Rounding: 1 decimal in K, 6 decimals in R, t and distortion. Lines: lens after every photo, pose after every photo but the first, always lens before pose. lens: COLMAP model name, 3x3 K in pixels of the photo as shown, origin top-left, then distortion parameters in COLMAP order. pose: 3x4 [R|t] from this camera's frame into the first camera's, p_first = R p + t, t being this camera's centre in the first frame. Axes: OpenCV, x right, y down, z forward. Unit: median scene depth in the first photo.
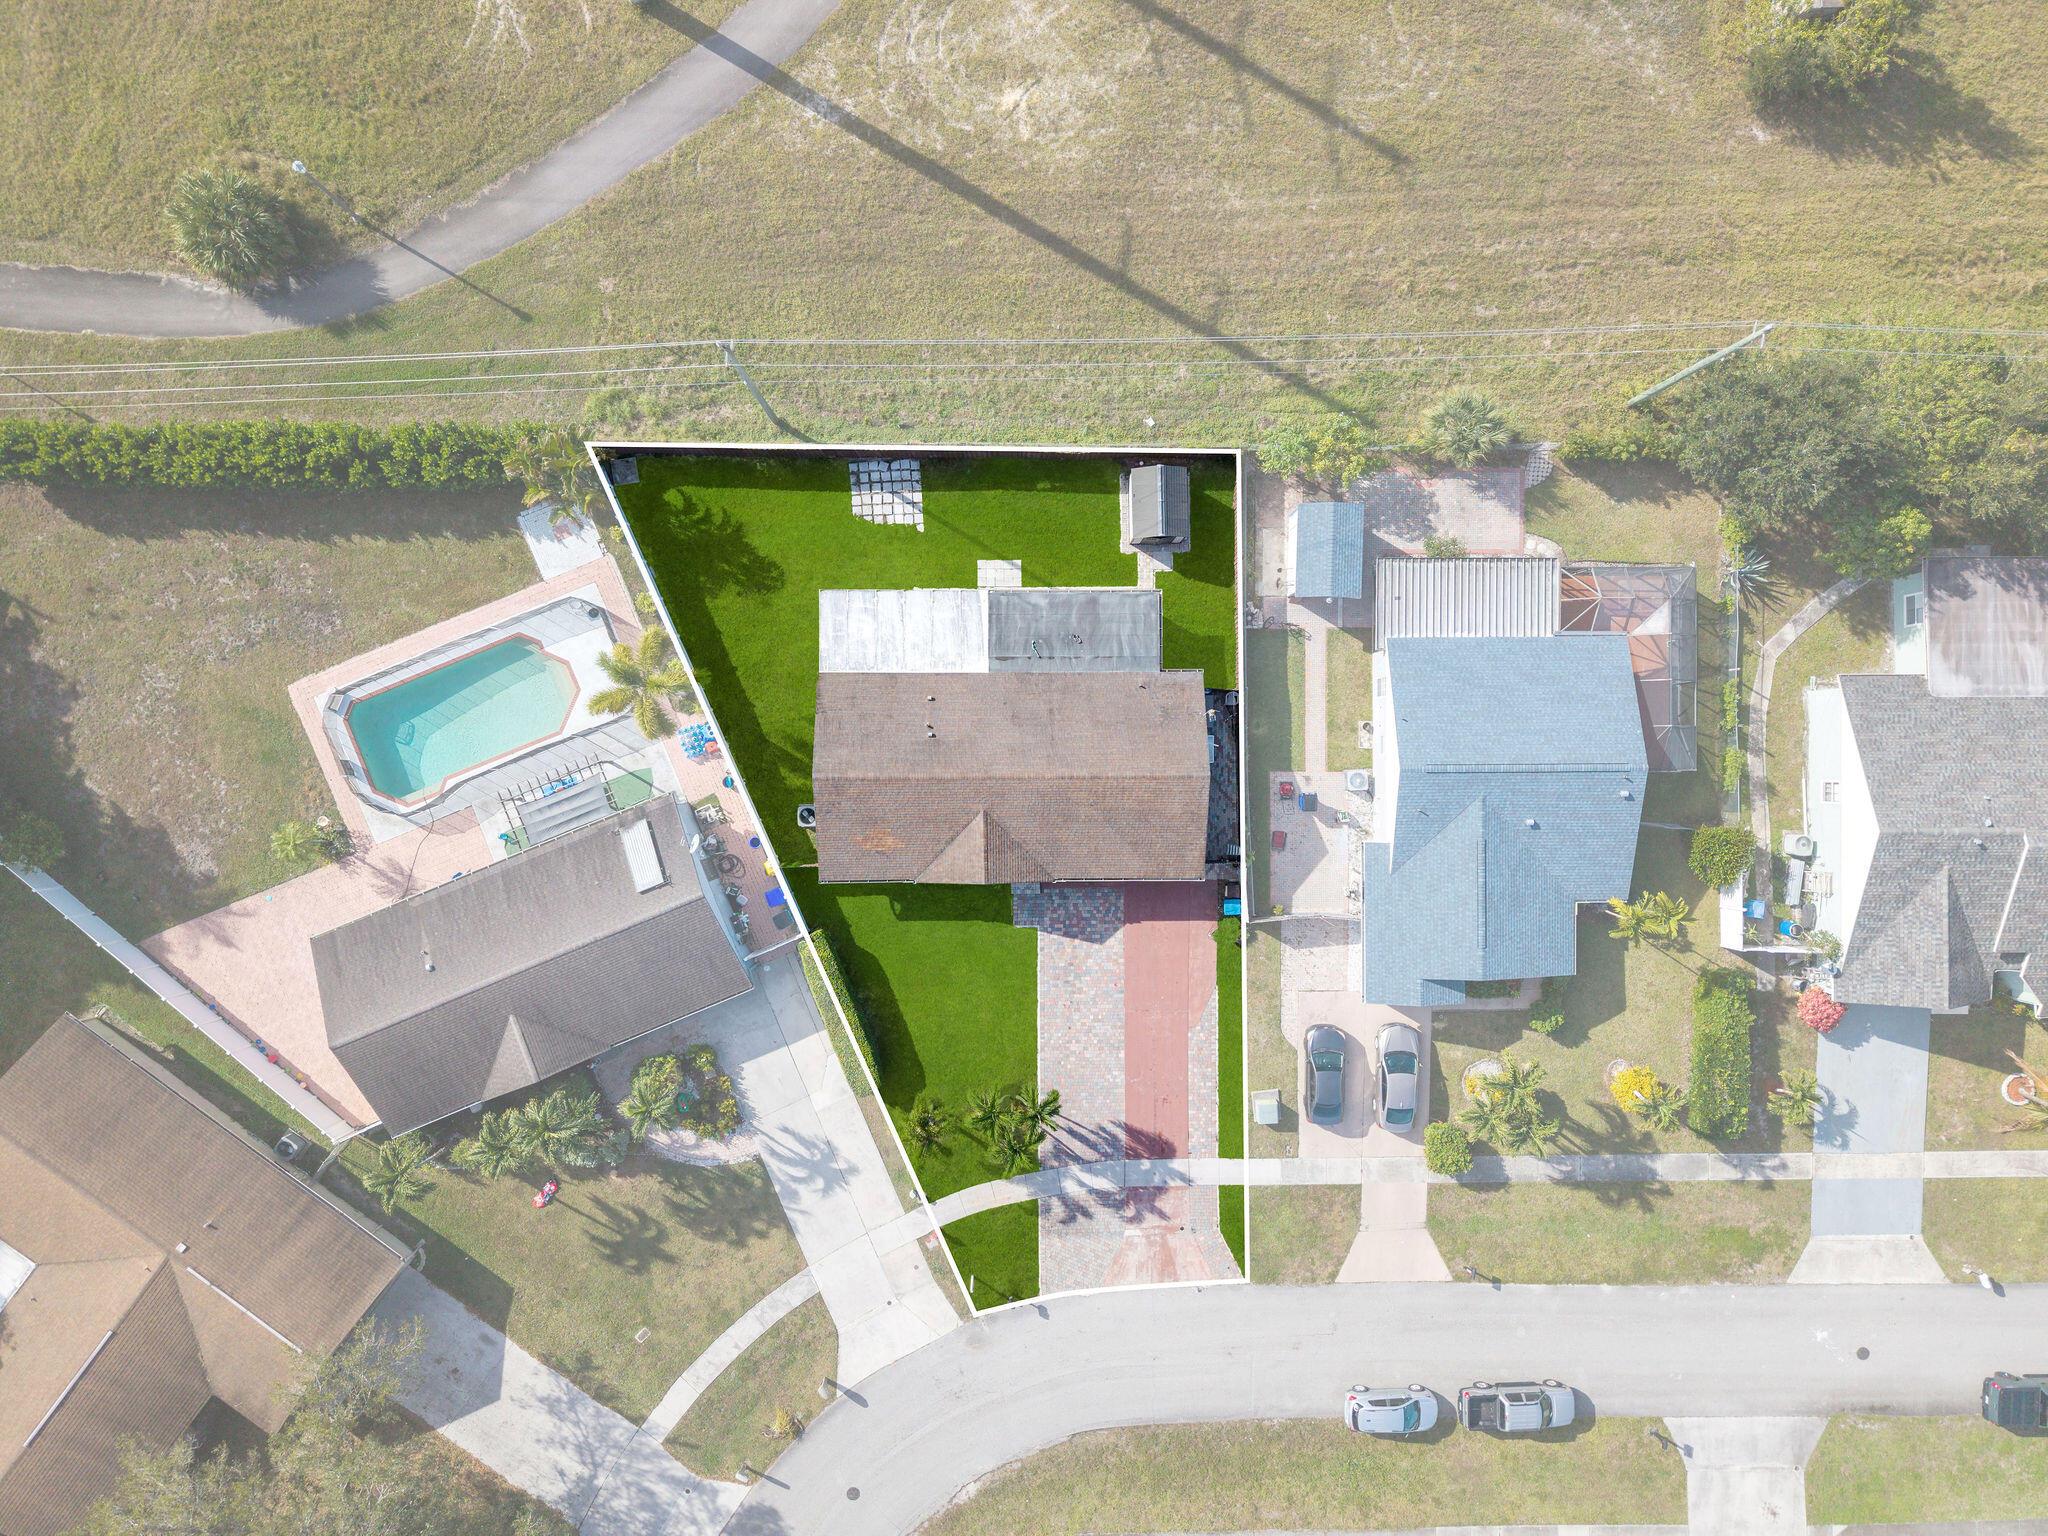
lens RADIAL K [[1407.7, 0, 1031.5], [0, 1407.7, 768.7], [0, 0, 1]] dist [0.003394, 0.001584]
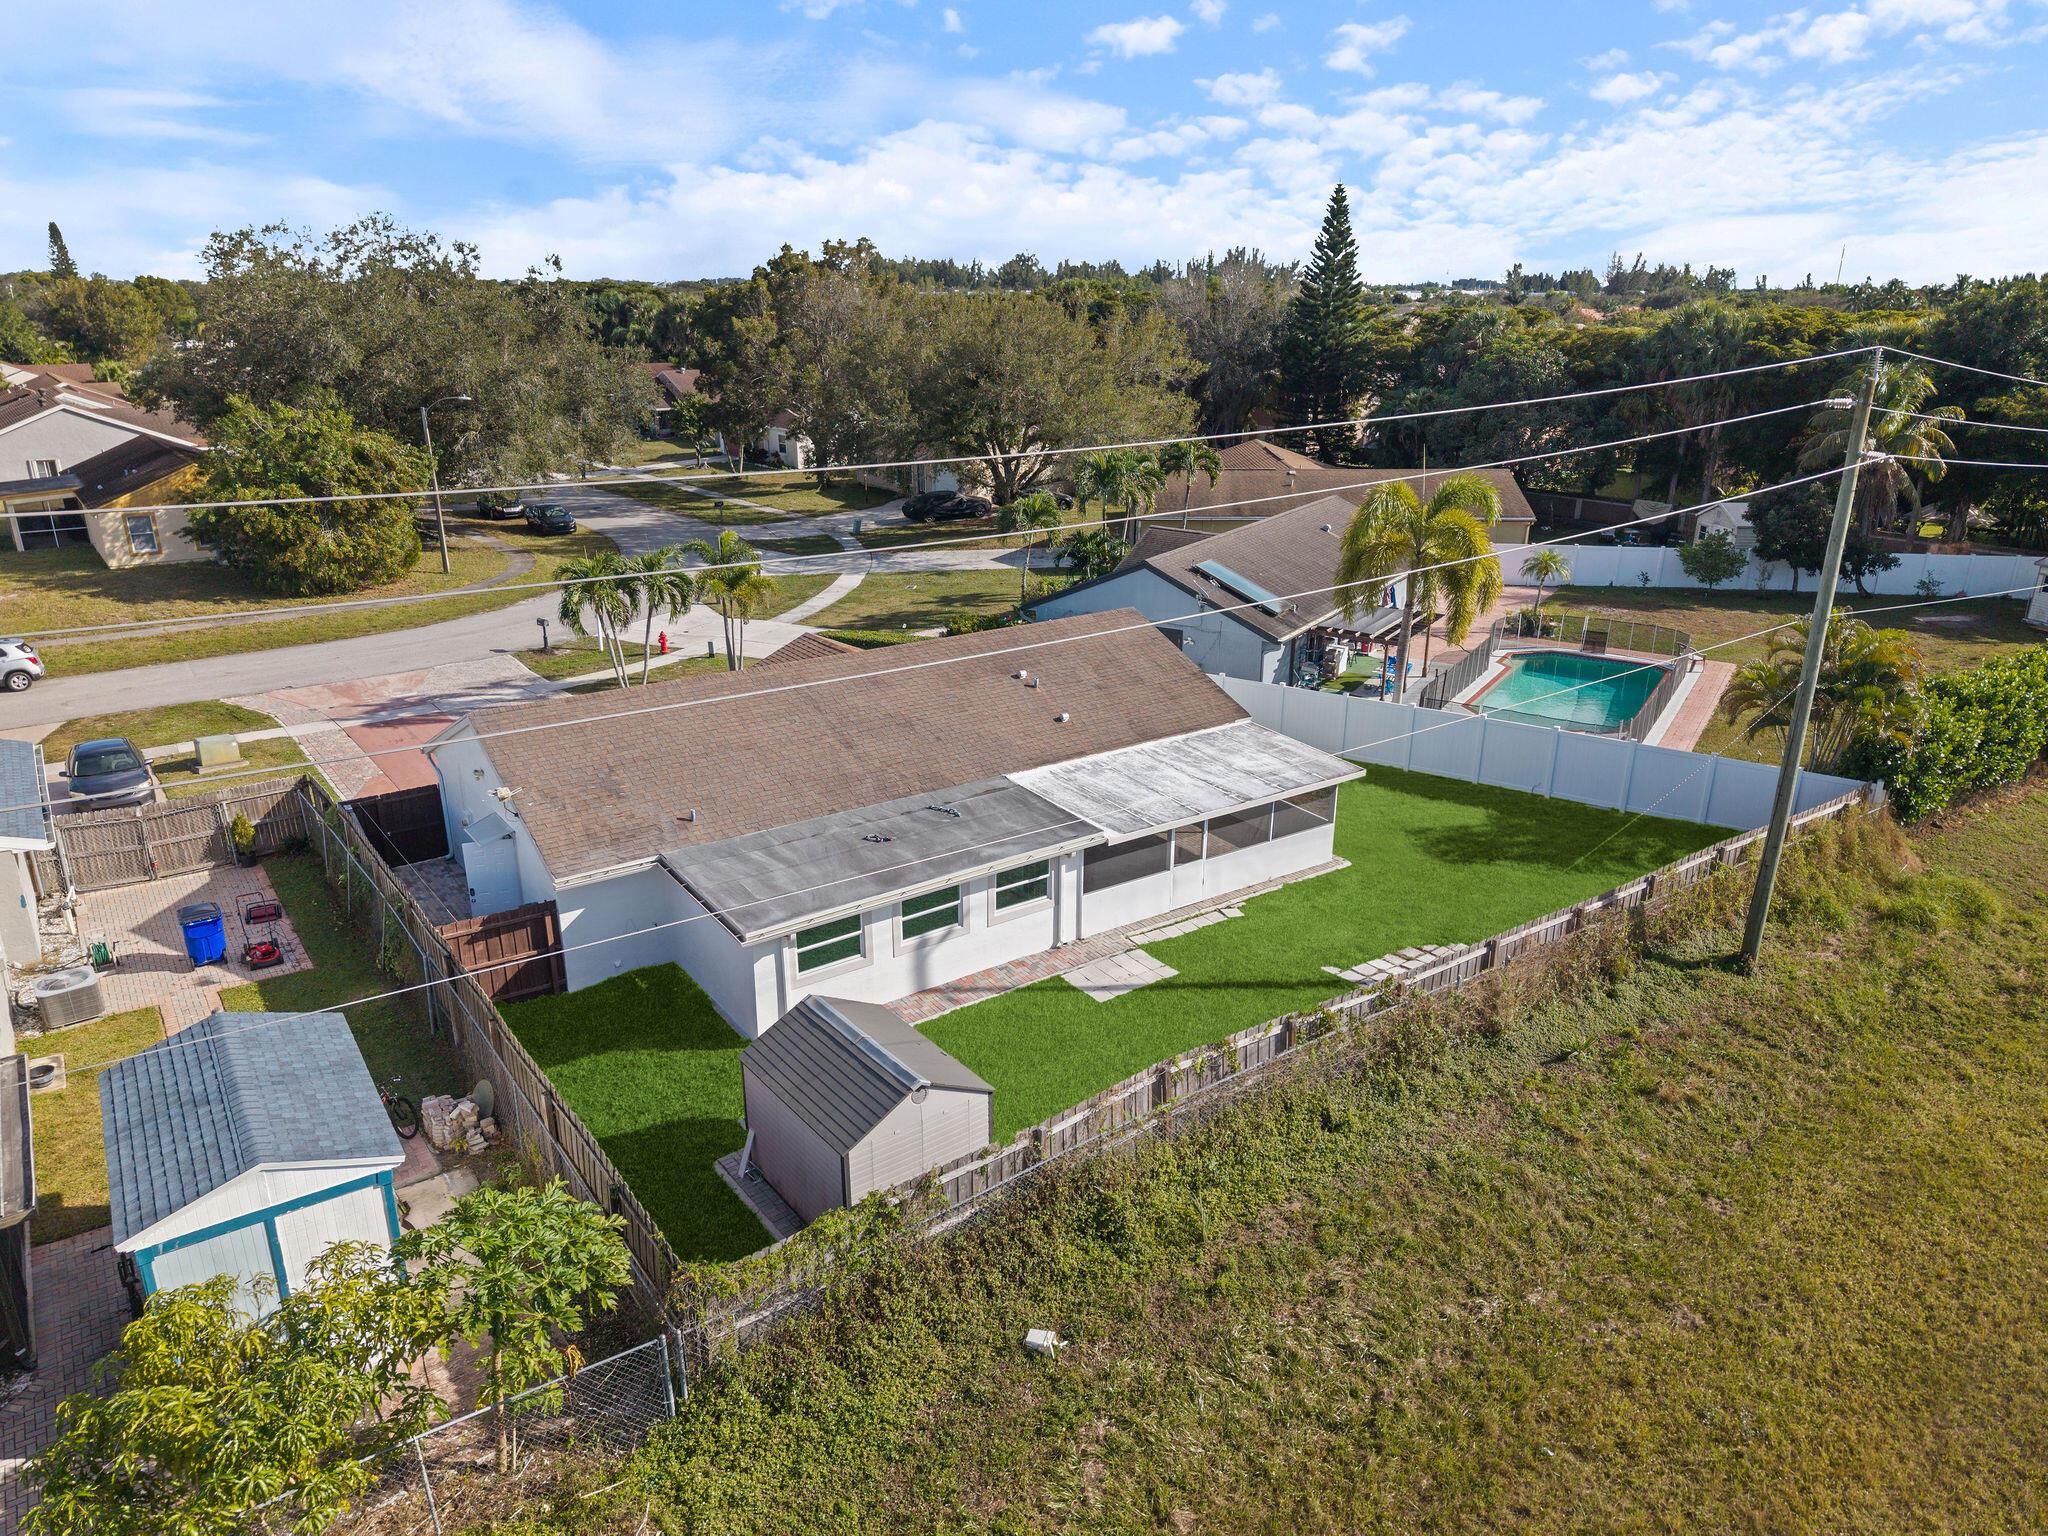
lens RADIAL K [[1396.2, 0, 1026.3], [0, 1396.2, 752.7], [0, 0, 1]] dist [0.016646, -0.003127]
pose [[-0.814342, 0.169829, -0.554982, 0.216627], [-0.580034, -0.271407, 0.768049, -0.419321], [-0.020189, 0.947363, 0.319525, 0.796633]]
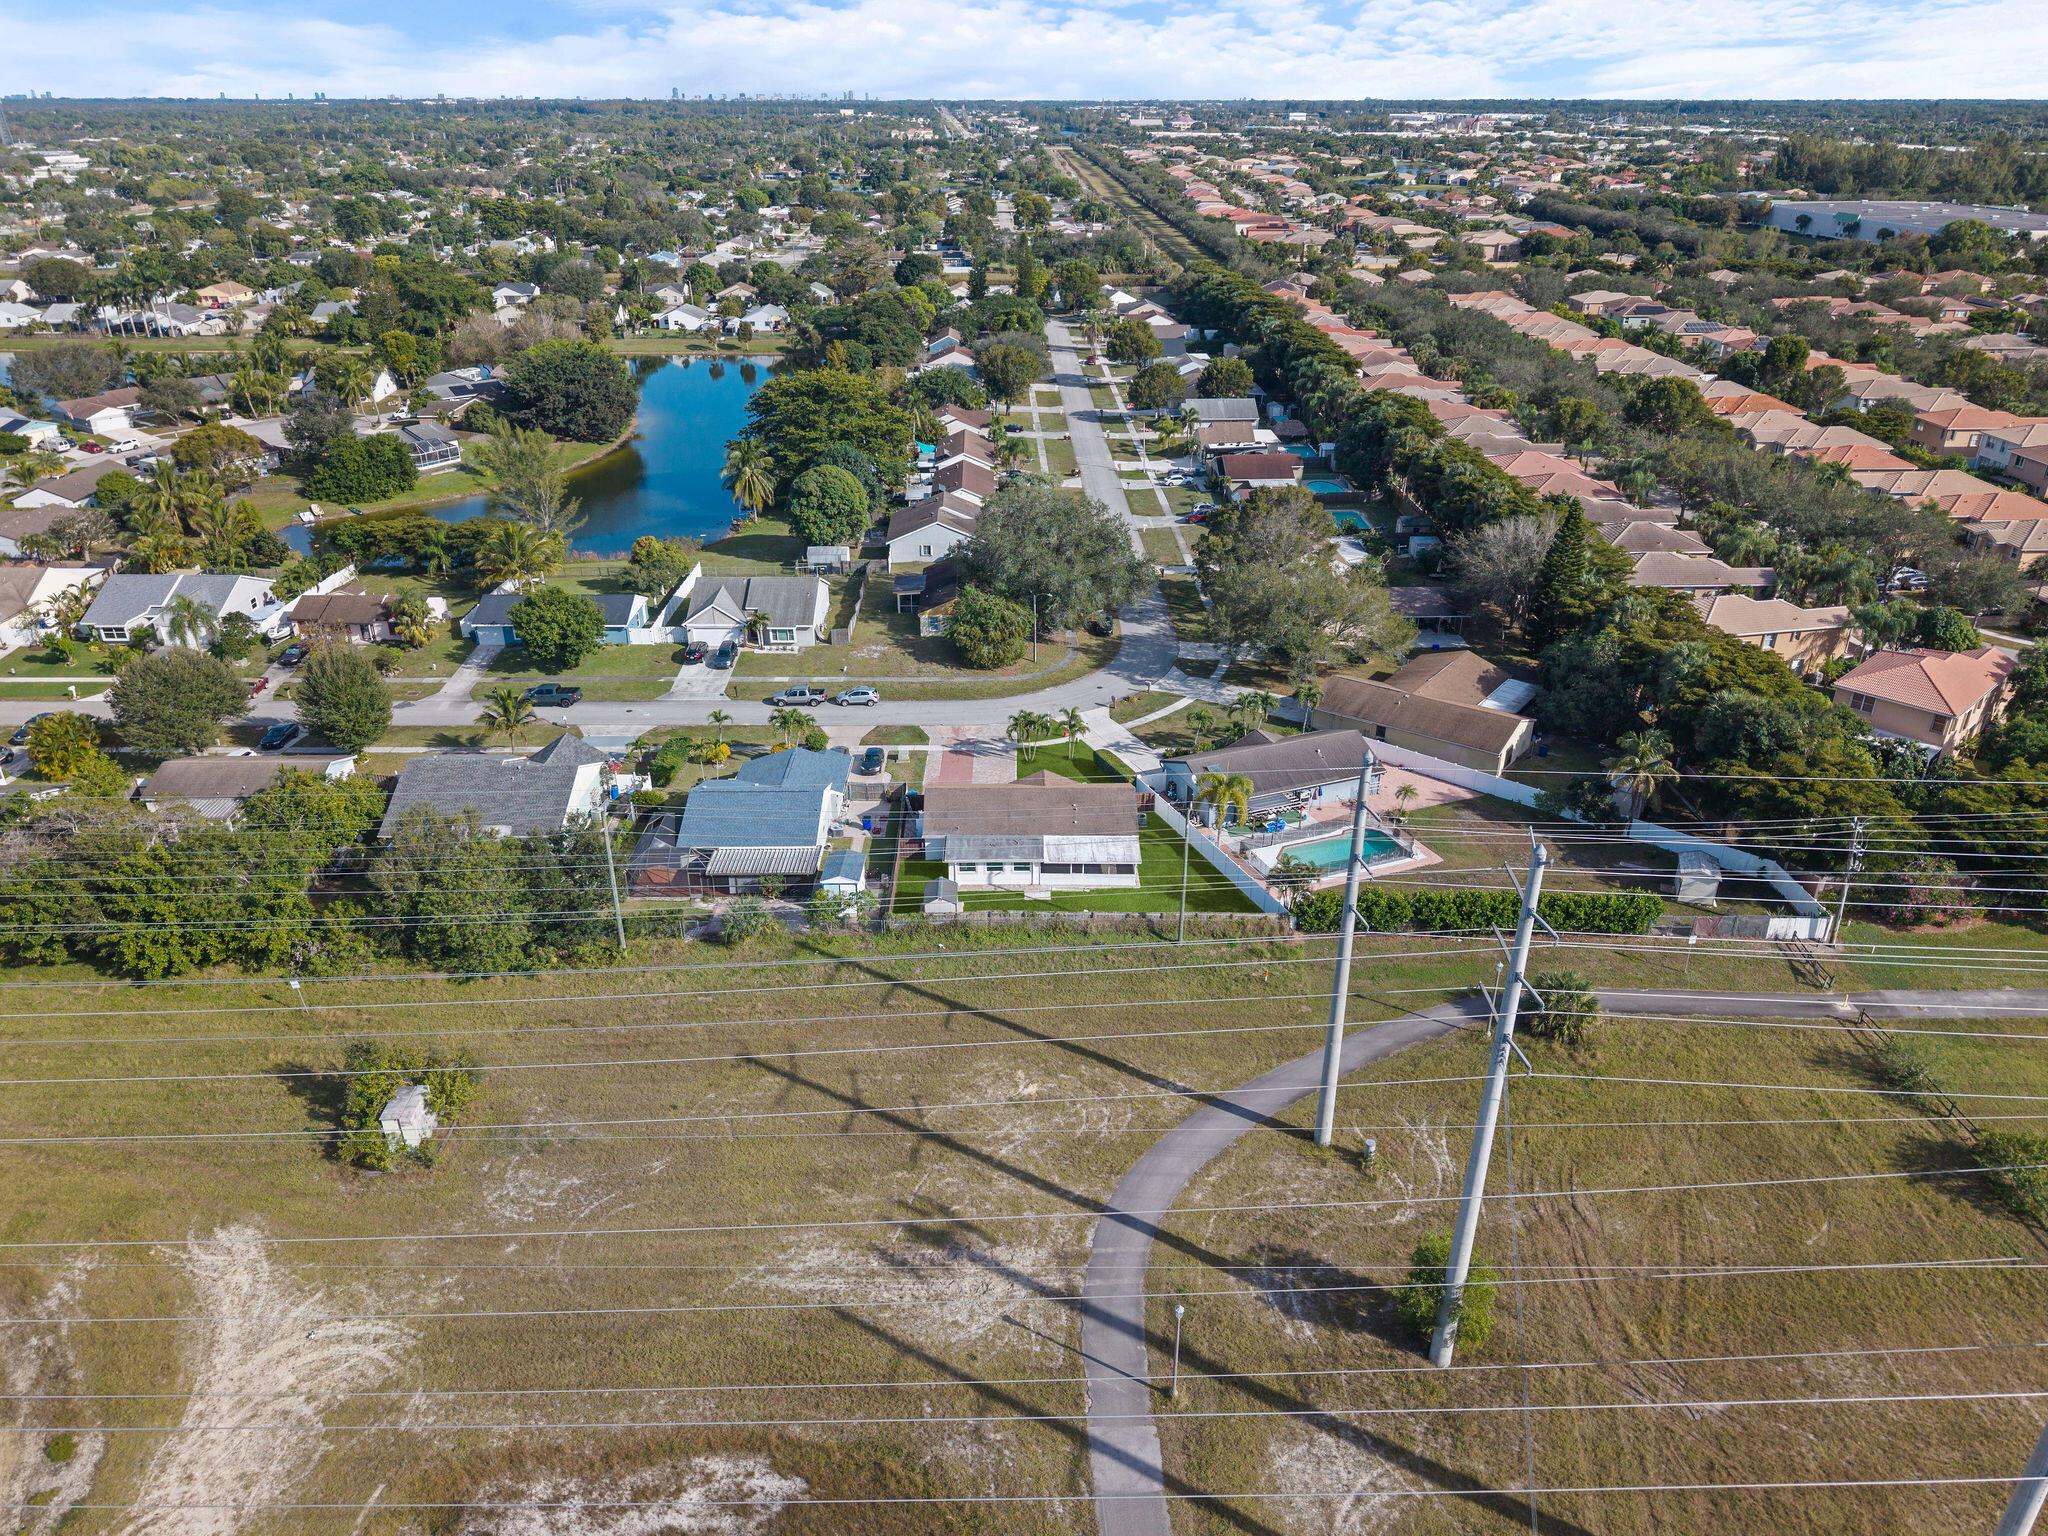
lens RADIAL K [[1395.2, 0, 1029.2], [0, 1395.2, 770.7], [0, 0, 1]] dist [0.009820, -0.002447]
pose [[-0.999791, -0.017296, -0.010855, 0.007671], [-0.002033, -0.444634, 0.895710, -1.534144], [-0.020319, 0.895546, 0.444506, 0.133584]]
